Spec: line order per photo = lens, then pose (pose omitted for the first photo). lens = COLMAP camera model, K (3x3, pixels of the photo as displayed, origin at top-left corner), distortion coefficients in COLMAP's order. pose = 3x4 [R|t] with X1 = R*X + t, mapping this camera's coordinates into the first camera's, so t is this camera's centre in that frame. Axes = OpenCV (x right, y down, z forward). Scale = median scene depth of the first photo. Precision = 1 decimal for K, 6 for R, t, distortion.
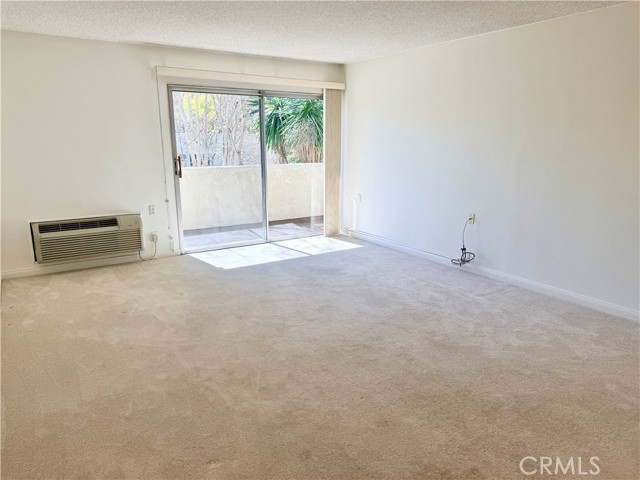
lens RADIAL K [[444.9, 0, 323.0], [0, 444.9, 243.5], [0, 0, 1]] dist [0.049931, -0.057956]
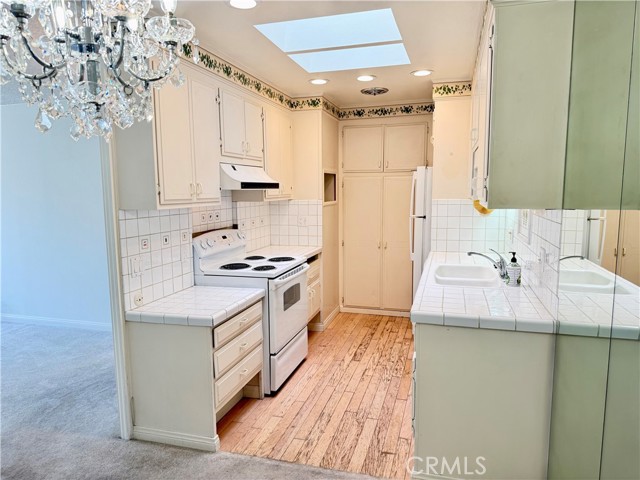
lens RADIAL K [[444.9, 0, 313.5], [0, 444.9, 242.8], [0, 0, 1]] dist [0.049931, -0.057956]
pose [[0.766490, -0.091671, 0.635680, 0.234477], [0.163543, 0.984993, -0.055153, 0.060568], [-0.621085, 0.146235, 0.769980, -0.316064]]
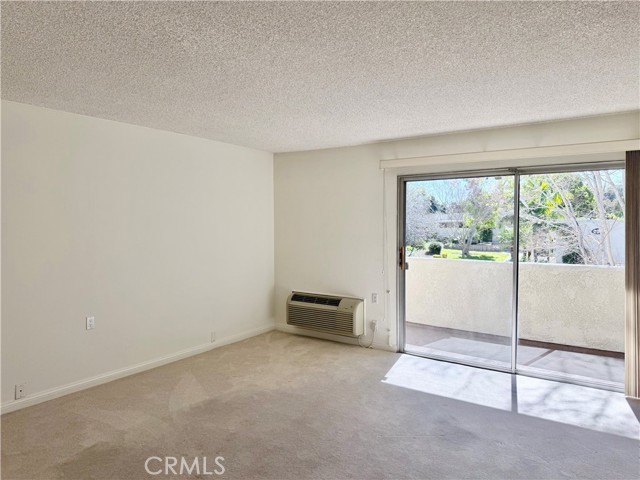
lens RADIAL K [[444.9, 0, 315.1], [0, 444.9, 234.9], [0, 0, 1]] dist [0.049931, -0.057956]
pose [[0.382551, 0.023788, -0.923628, 0.509491], [-0.215974, 0.974276, -0.064360, -0.127110], [0.898337, 0.224101, 0.377848, 0.504548]]
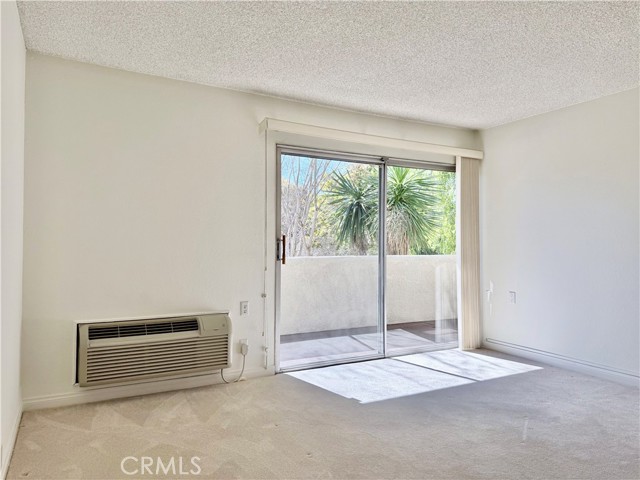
lens RADIAL K [[444.9, 0, 324.0], [0, 444.9, 239.6], [0, 0, 1]] dist [0.049931, -0.057956]
pose [[0.997118, 0.003995, -0.075767, -0.213151], [-0.022060, 0.970738, -0.239125, -0.014517], [0.072594, 0.240108, 0.968028, 0.313708]]
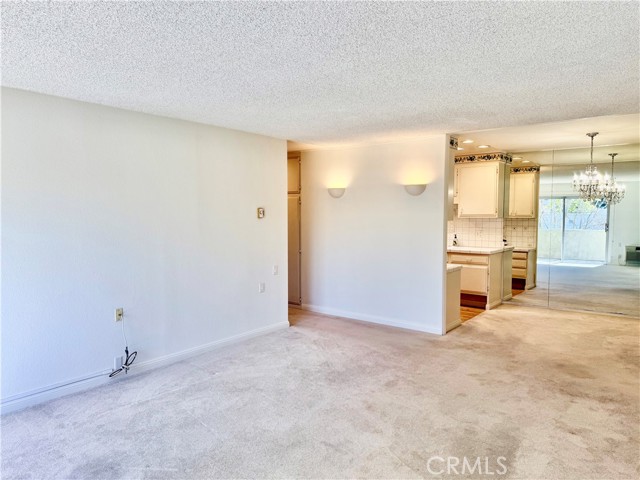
lens RADIAL K [[444.9, 0, 317.8], [0, 444.9, 237.5], [0, 0, 1]] dist [0.049931, -0.057956]
pose [[-0.300607, -0.058697, 0.951940, -0.556271], [0.225412, 0.965455, 0.130712, -0.214992], [-0.926728, 0.253872, -0.276992, 0.818783]]
